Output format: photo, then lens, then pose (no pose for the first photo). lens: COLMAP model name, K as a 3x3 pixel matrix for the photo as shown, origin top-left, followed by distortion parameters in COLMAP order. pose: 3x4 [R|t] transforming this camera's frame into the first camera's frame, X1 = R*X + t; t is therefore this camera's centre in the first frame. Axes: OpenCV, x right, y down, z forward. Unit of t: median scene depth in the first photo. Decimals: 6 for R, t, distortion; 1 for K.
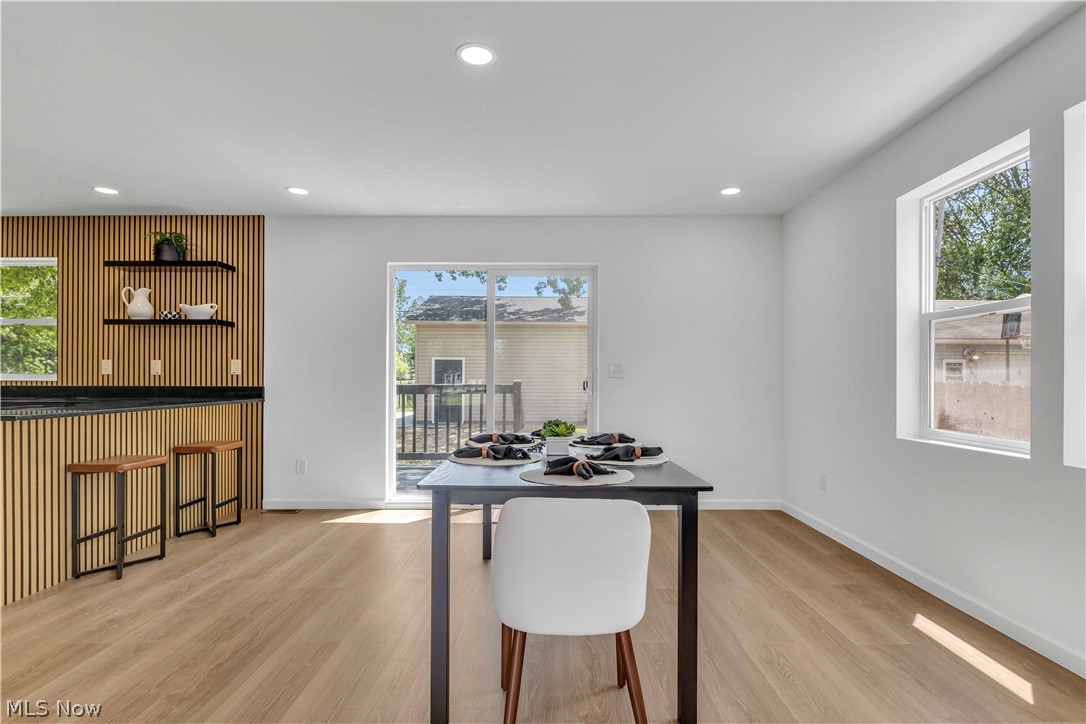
lens RADIAL K [[574.2, 0, 557.1], [0, 574.2, 377.5], [0, 0, 1]] dist [-0.012272, -0.001097]
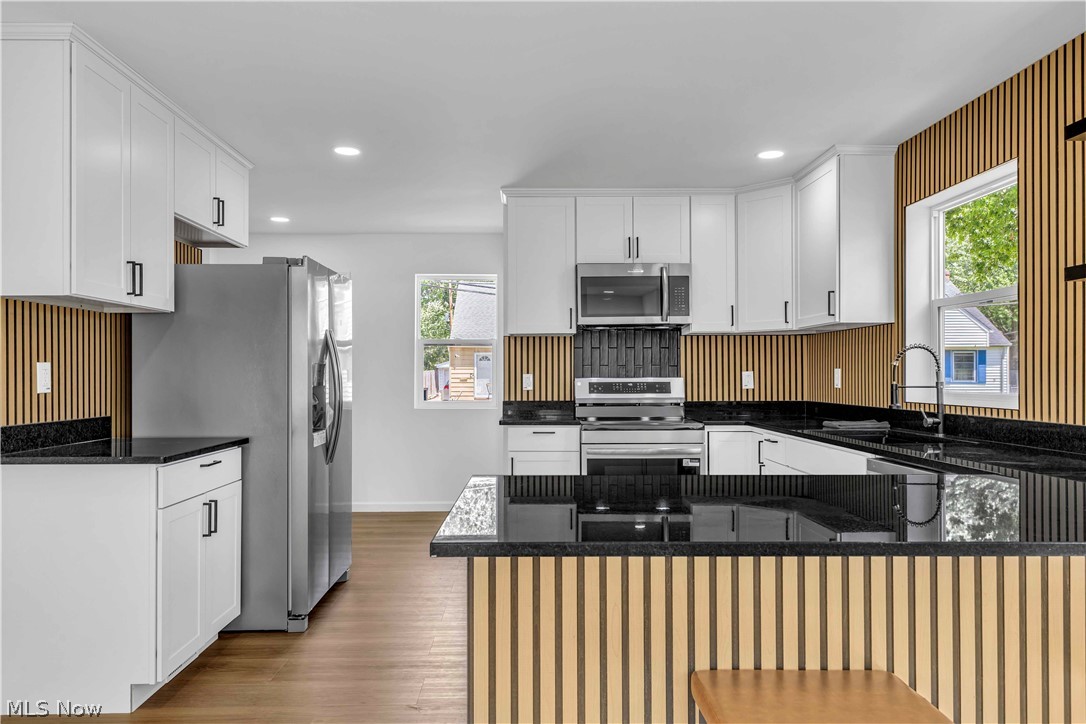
lens RADIAL K [[730.4, 0, 546.8], [0, 730.4, 370.3], [0, 0, 1]] dist [0.004714, -0.009022]
pose [[0.026929, -0.011183, -0.999575, -0.269817], [0.001343, 0.999937, -0.011151, -0.022446], [0.999636, -0.001042, 0.026942, 0.594288]]
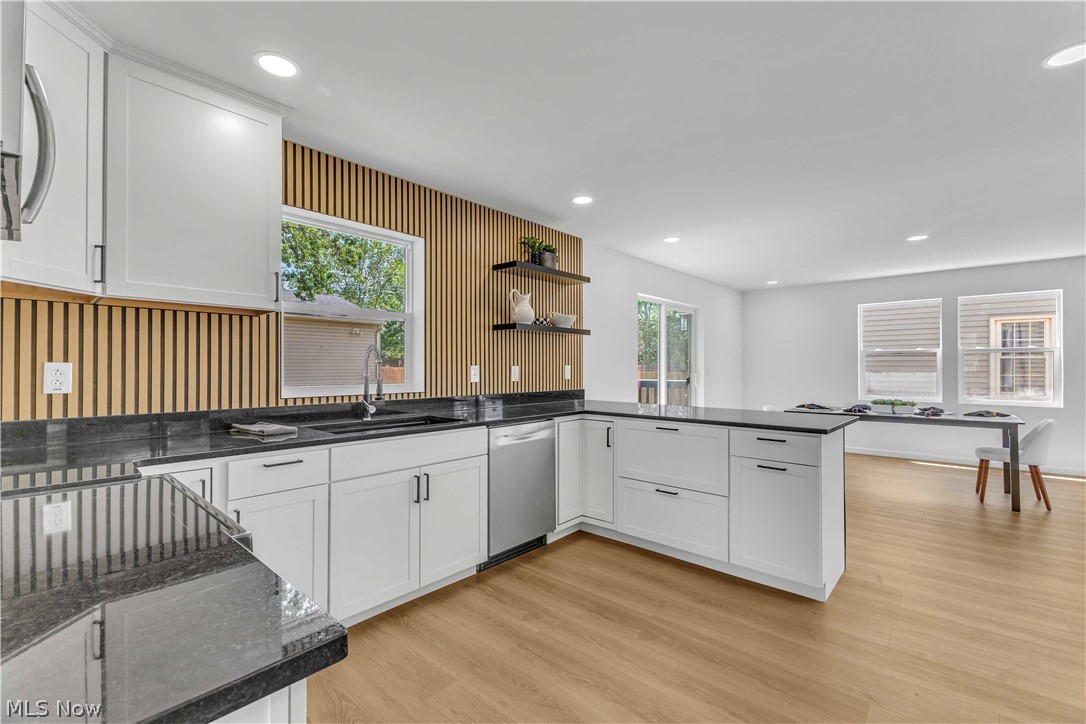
lens RADIAL K [[470.6, 0, 543.9], [0, 470.6, 364.5], [0, 0, 1]] dist [0.008400, -0.001205]
pose [[0.670119, -0.000243, 0.742253, -1.301464], [0.005333, 0.999976, -0.004487, -0.030150], [-0.742234, 0.006965, 0.670104, 0.441531]]
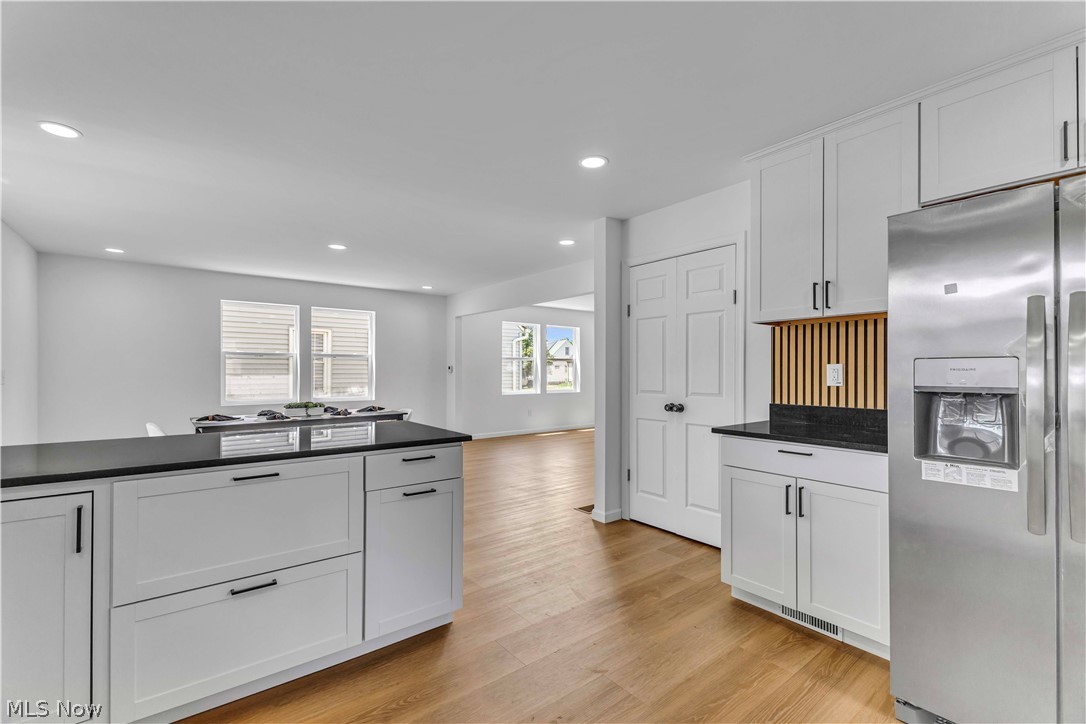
lens RADIAL K [[470.6, 0, 537.8], [0, 470.6, 368.7], [0, 0, 1]] dist [0.008400, -0.001205]
pose [[-0.613102, -0.002412, 0.790000, -1.141379], [-0.001365, 0.999997, 0.001994, -0.030059], [-0.790003, 0.000144, -0.613103, 0.795399]]
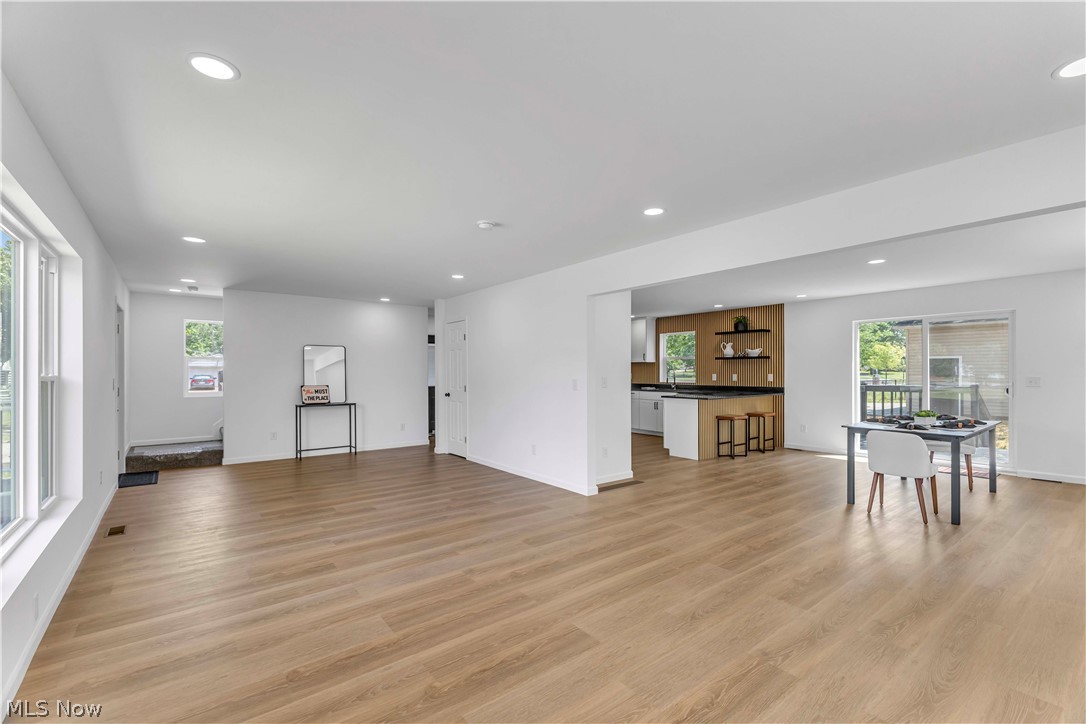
lens RADIAL K [[470.6, 0, 544.8], [0, 470.6, 369.5], [0, 0, 1]] dist [0.008400, -0.001205]
pose [[0.614774, -0.006734, -0.788675, 0.305493], [0.002186, 0.999974, -0.006834, -0.040083], [0.788700, 0.002477, 0.614773, -0.744654]]
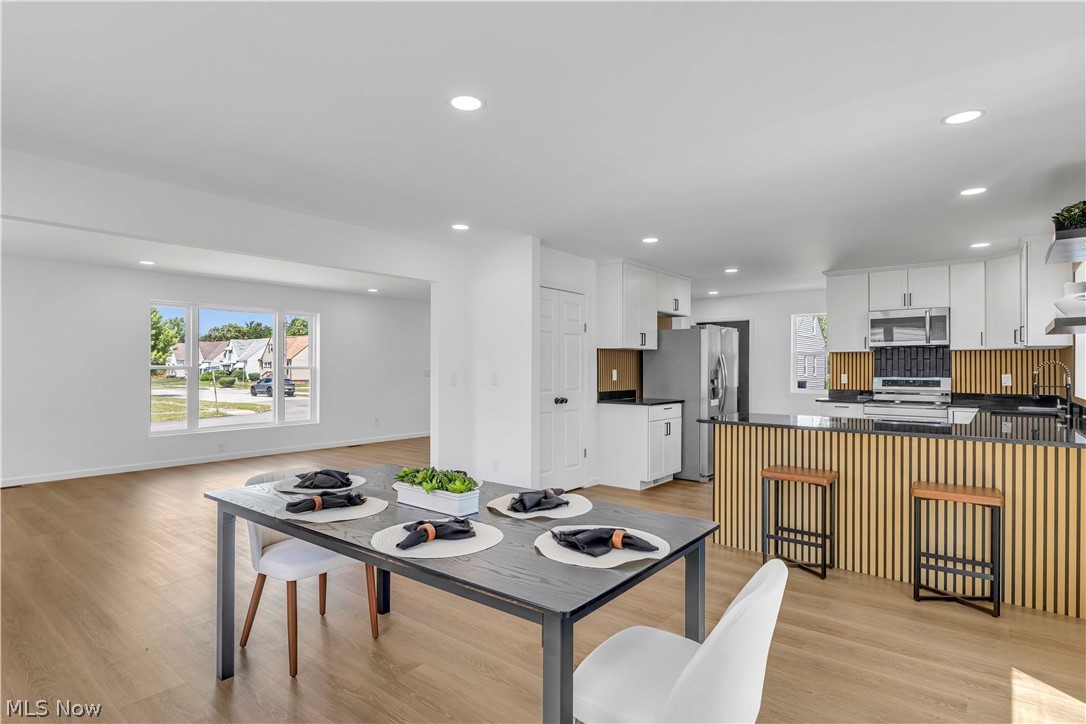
lens RADIAL K [[574.2, 0, 537.4], [0, 574.2, 365.8], [0, 0, 1]] dist [-0.012272, -0.001097]
pose [[-0.637875, -0.007664, -0.770102, 0.308492], [-0.006737, 0.999968, -0.004371, -0.039258], [0.770111, 0.002400, -0.637906, 0.937589]]
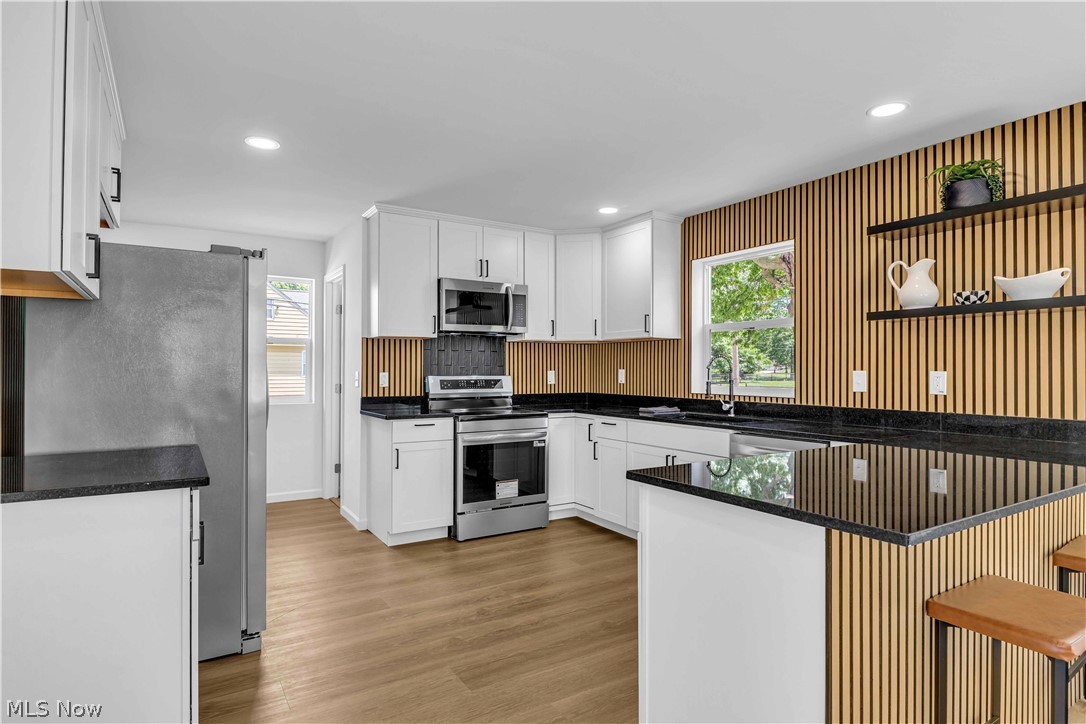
lens RADIAL K [[574.2, 0, 545.1], [0, 574.2, 366.4], [0, 0, 1]] dist [-0.012272, -0.001097]
pose [[0.541143, -0.008508, -0.840887, -0.418405], [-0.002424, 0.999929, -0.011677, -0.028478], [0.840927, 0.008357, 0.541084, 0.297910]]
